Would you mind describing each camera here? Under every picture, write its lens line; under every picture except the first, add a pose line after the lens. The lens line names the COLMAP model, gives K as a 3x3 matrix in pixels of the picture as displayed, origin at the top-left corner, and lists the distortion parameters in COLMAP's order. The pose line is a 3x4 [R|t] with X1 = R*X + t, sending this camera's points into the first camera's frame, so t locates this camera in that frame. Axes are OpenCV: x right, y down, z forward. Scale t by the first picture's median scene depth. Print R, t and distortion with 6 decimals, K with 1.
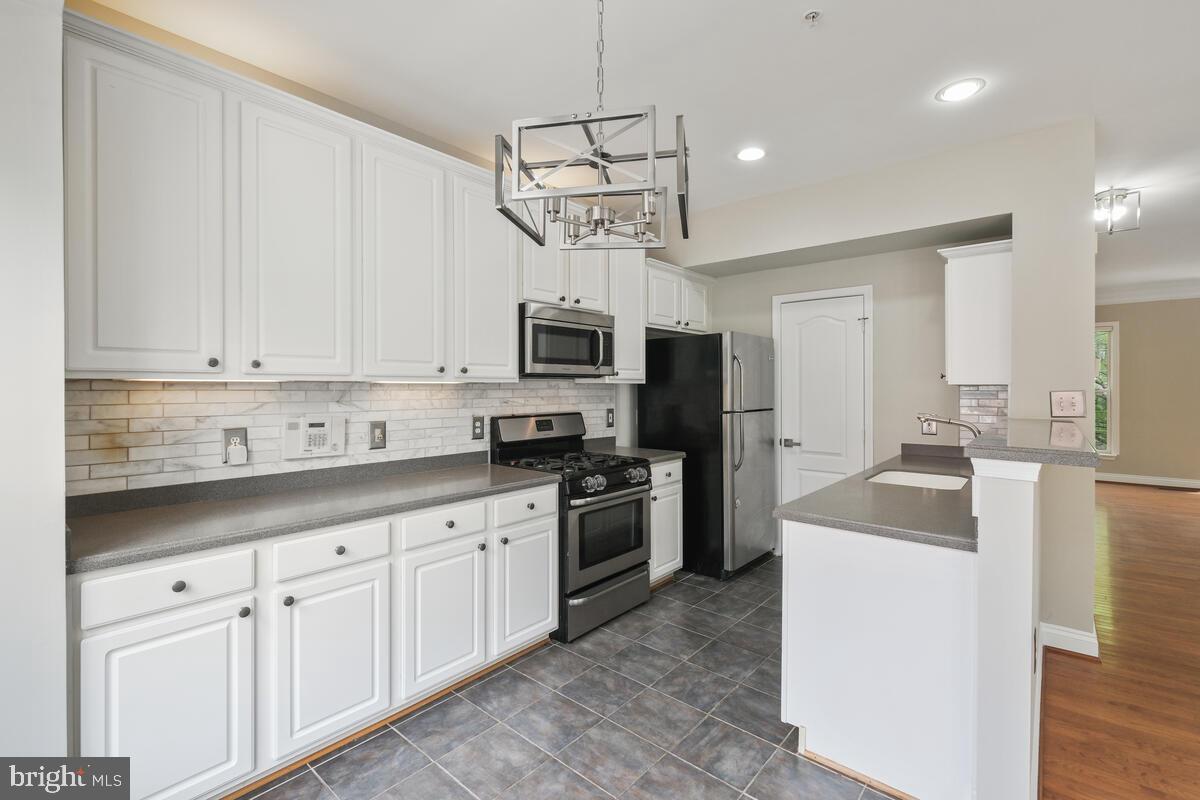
lens RADIAL K [[526.0, 0, 601.8], [0, 526.0, 391.3], [0, 0, 1]] dist [-0.000415, -0.000035]
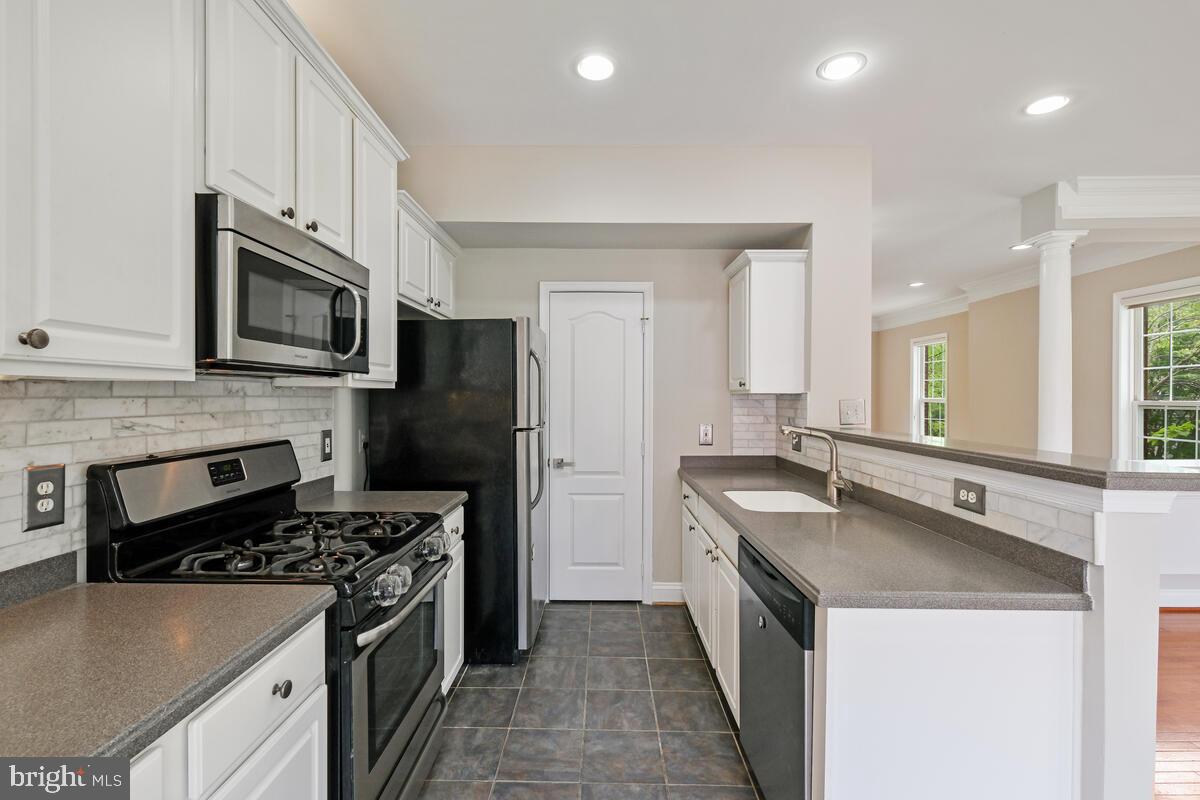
lens RADIAL K [[532.0, 0, 600.0], [0, 532.0, 400.0], [0, 0, 1]] dist [-0.000602, -0.000313]
pose [[0.767660, -0.001322, 0.640856, -0.163342], [0.000836, 0.999999, 0.001062, -0.001641], [-0.640857, -0.000279, 0.767660, 0.418424]]
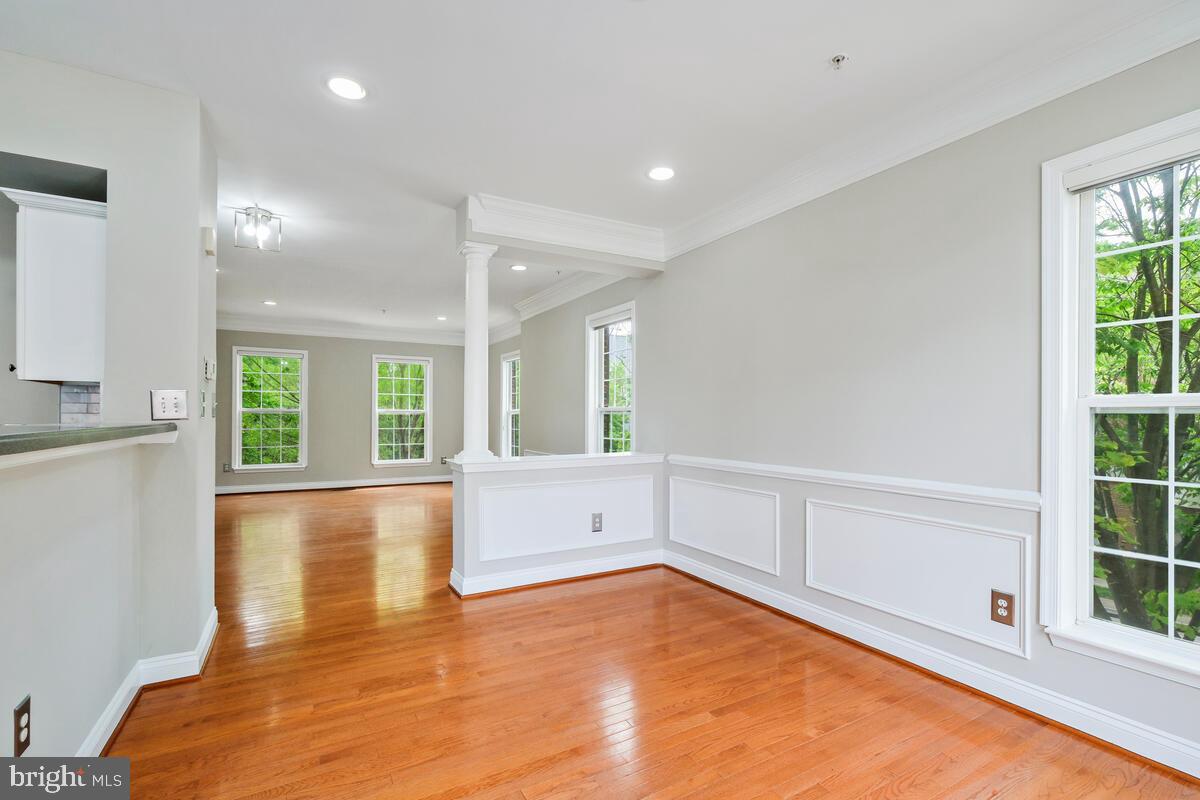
lens RADIAL K [[537.0, 0, 597.4], [0, 537.0, 416.9], [0, 0, 1]] dist [-0.000313, 0.000029]
pose [[0.346102, 0.003273, 0.938191, 0.233988], [0.001417, 0.999991, -0.004011, 0.041258], [-0.938196, 0.002718, 0.346095, -0.000536]]
